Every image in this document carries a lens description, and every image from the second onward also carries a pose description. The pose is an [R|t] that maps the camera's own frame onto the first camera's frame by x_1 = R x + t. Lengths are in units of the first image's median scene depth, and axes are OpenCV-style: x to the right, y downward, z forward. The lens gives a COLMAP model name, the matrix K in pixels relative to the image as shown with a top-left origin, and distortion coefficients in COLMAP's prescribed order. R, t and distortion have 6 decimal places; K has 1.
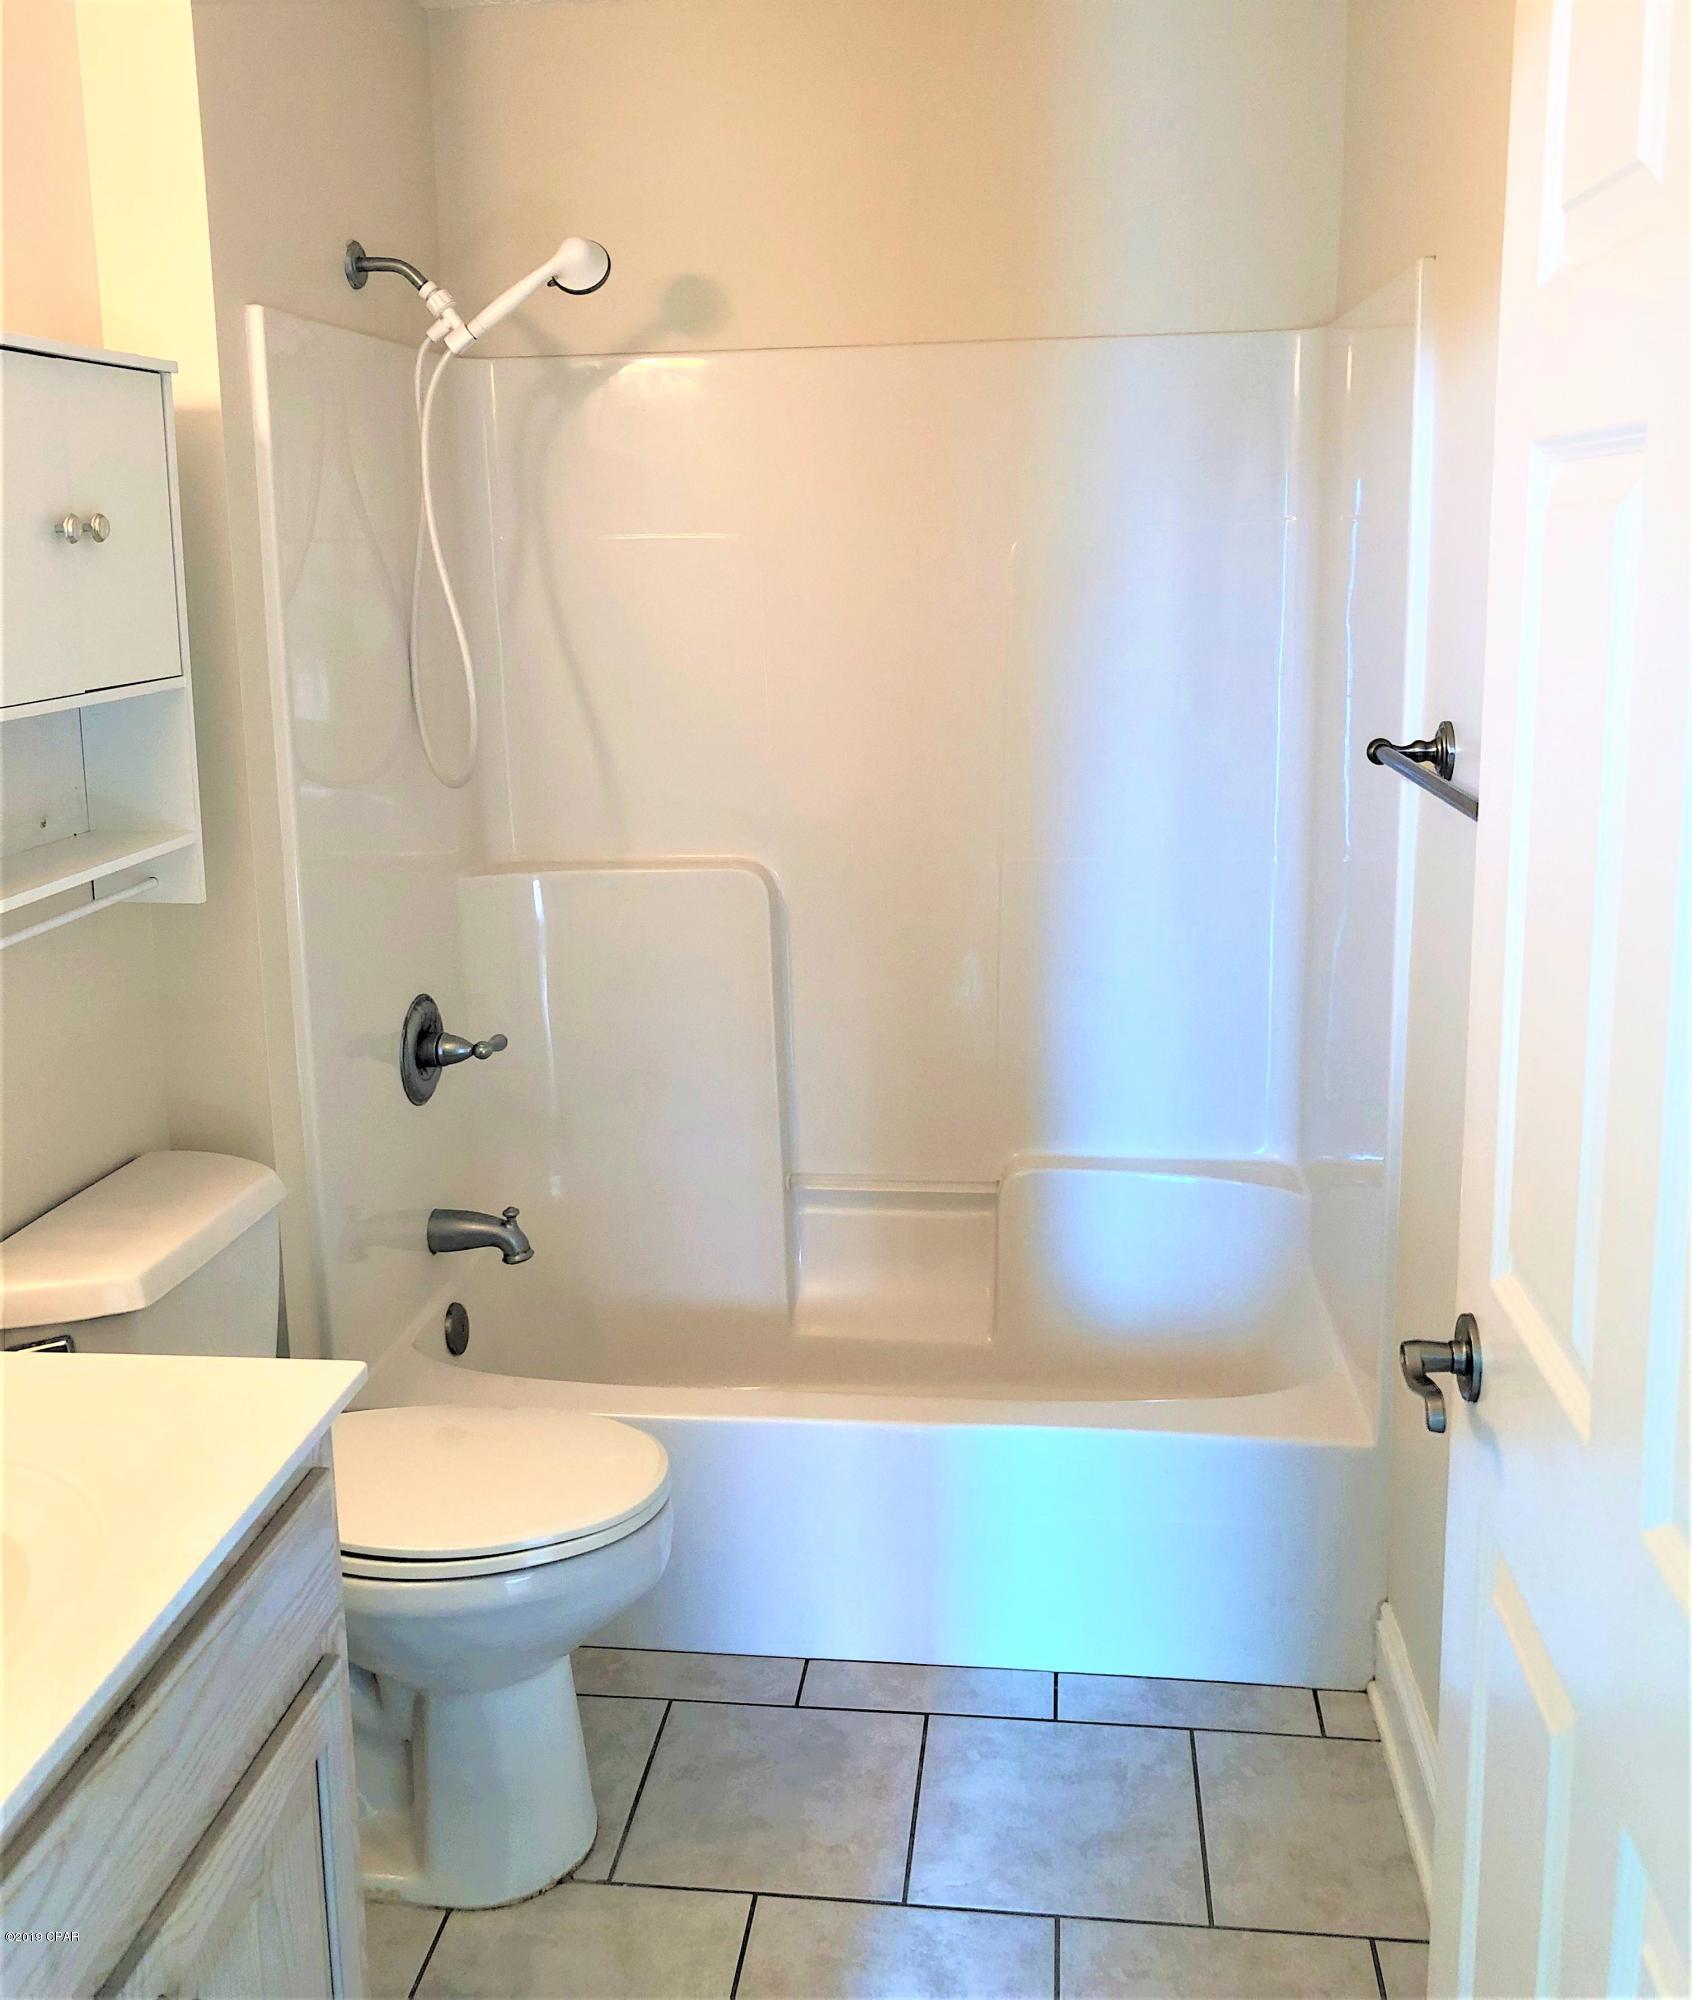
lens RADIAL K [[1871.5, 0, 828.5], [0, 1871.5, 868.7], [0, 0, 1]] dist [0.016708, 0.000000]
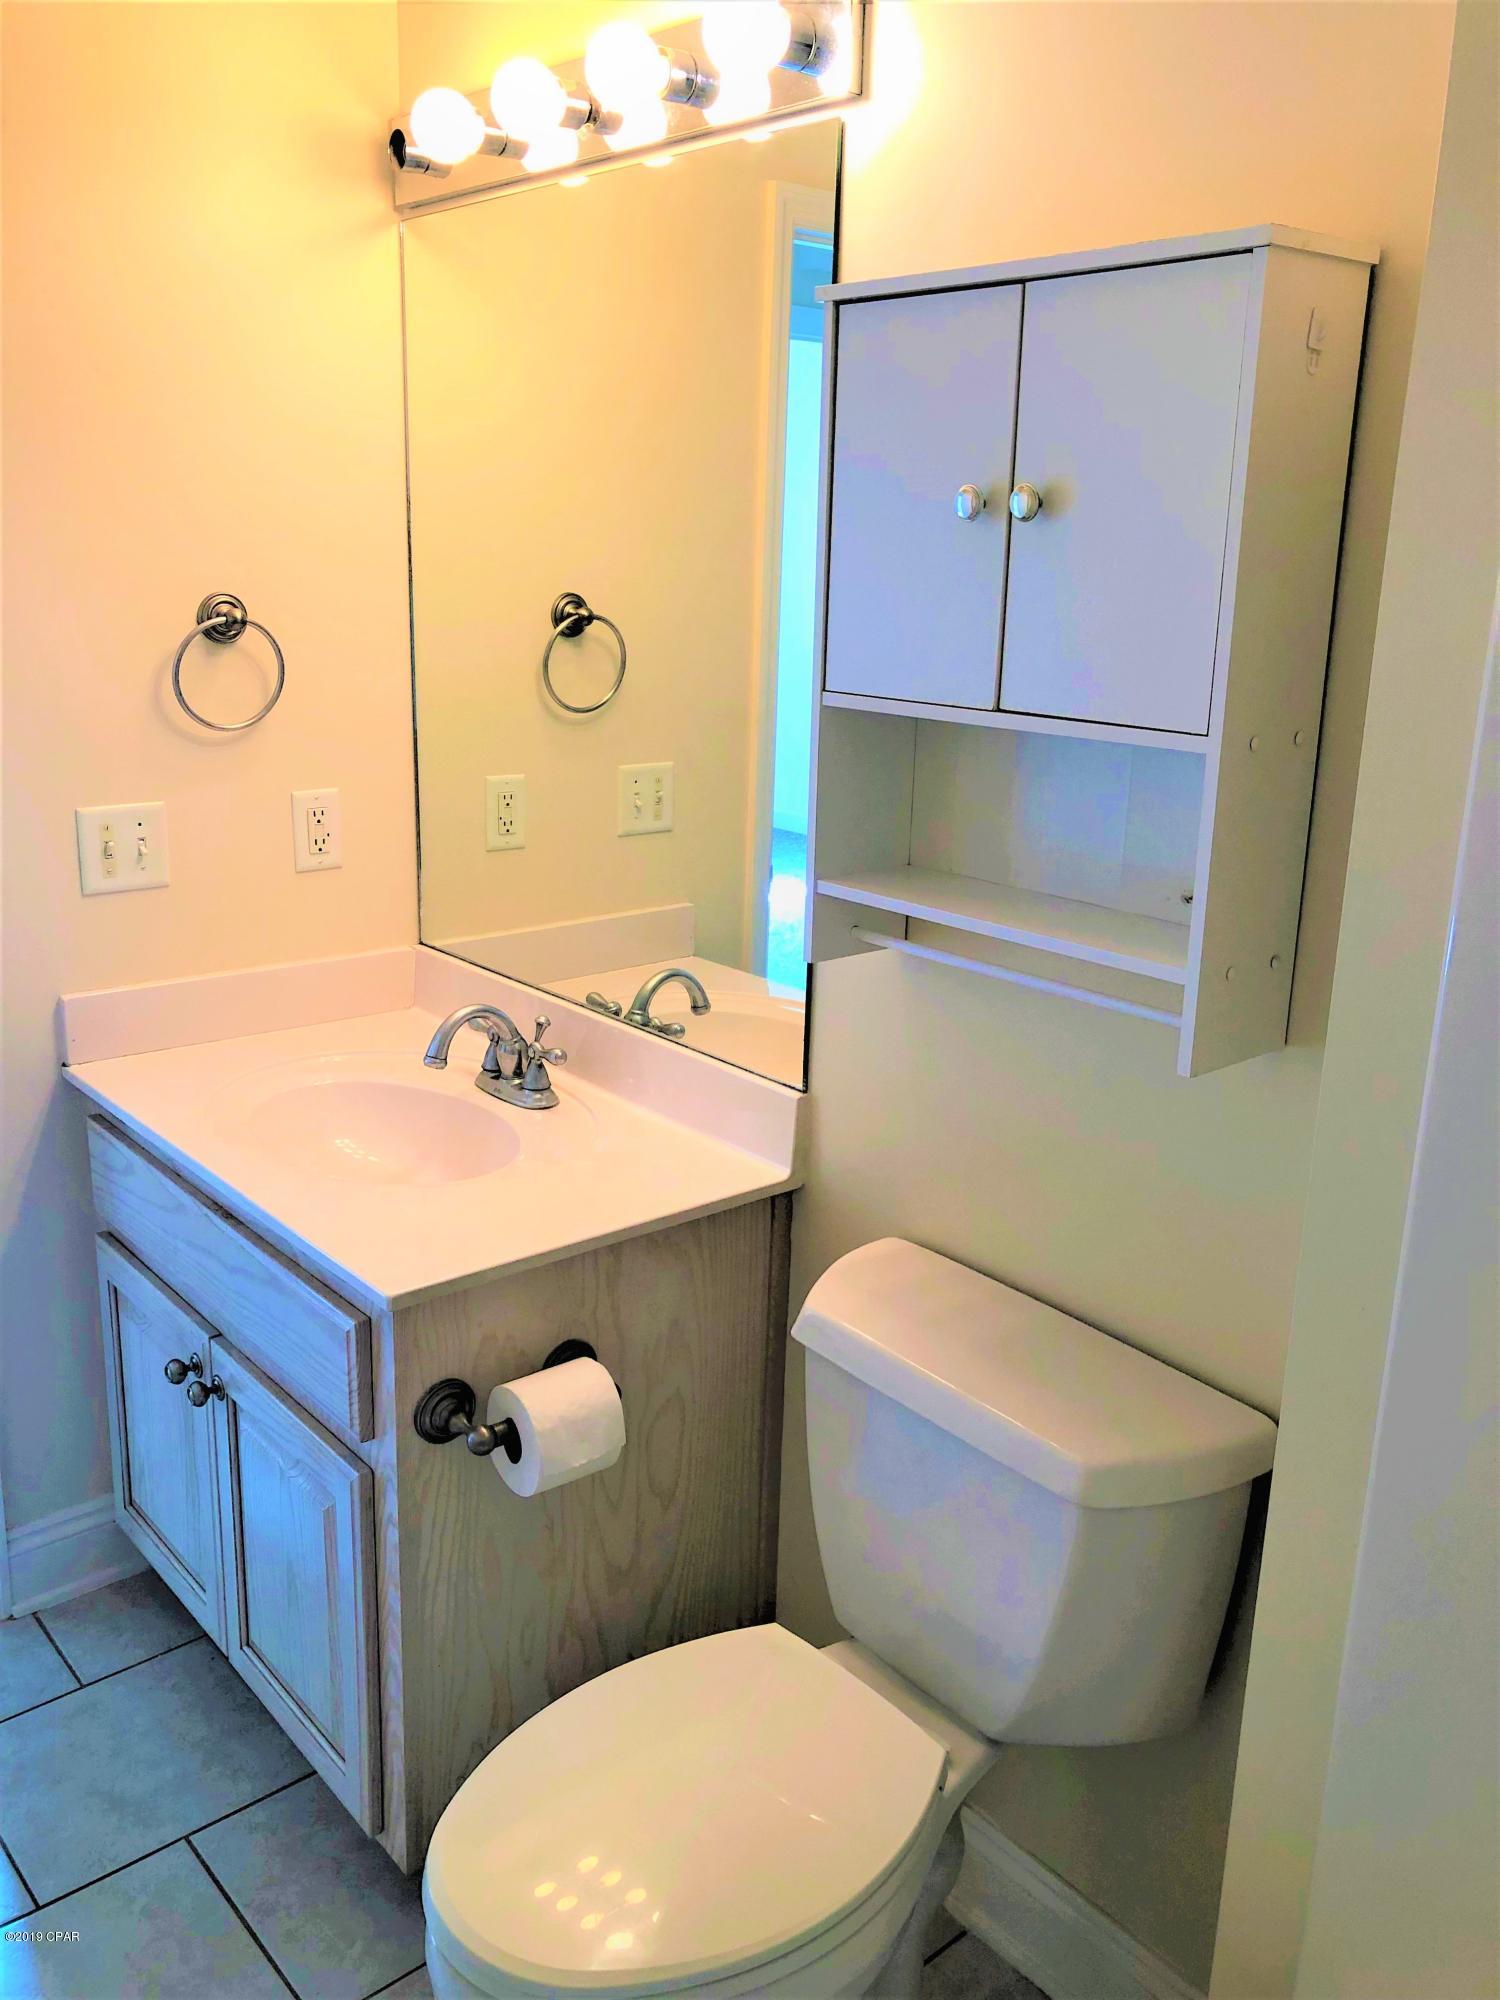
lens RADIAL K [[1662.1, 0, 751.1], [0, 1662.1, 995.2], [0, 0, 1]] dist [0.032280, -0.003956]
pose [[-0.678408, 0.200035, -0.706929, 0.159730], [-0.142918, 0.907906, 0.394056, -0.188110], [0.720650, 0.368364, -0.587343, 1.043729]]
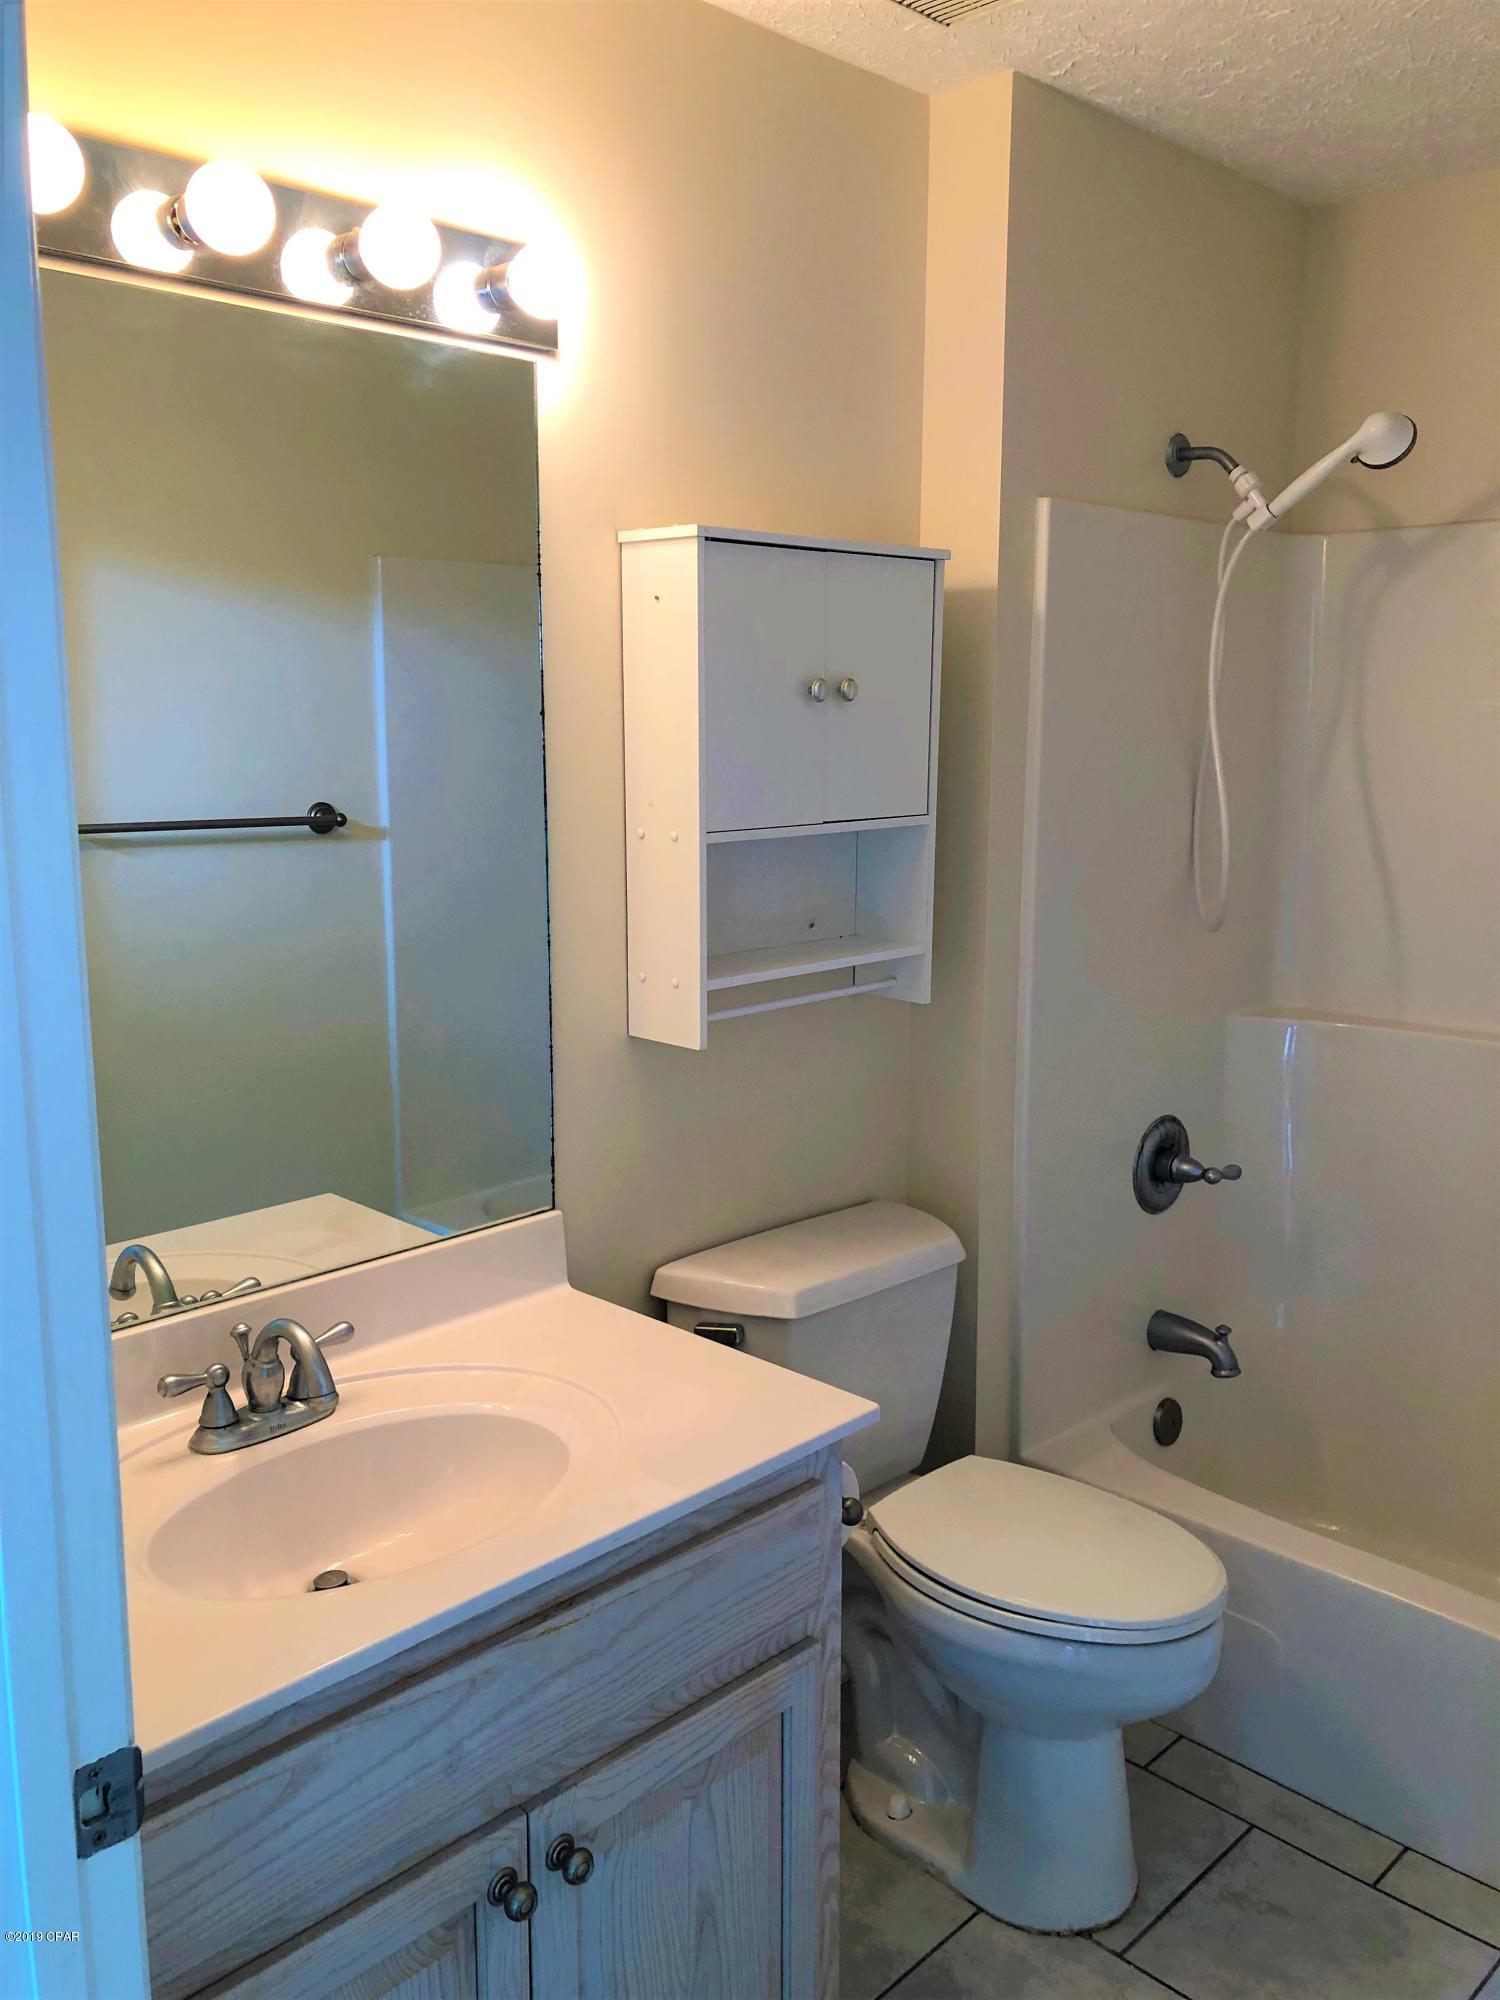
lens RADIAL K [[1662.1, 0, 755.6], [0, 1662.1, 999.3], [0, 0, 1]] dist [0.032280, -0.003956]
pose [[0.795168, 0.131481, -0.591964, 0.176959], [-0.127349, 0.990648, 0.048968, -0.019382], [0.592866, 0.036449, 0.804476, 0.068526]]
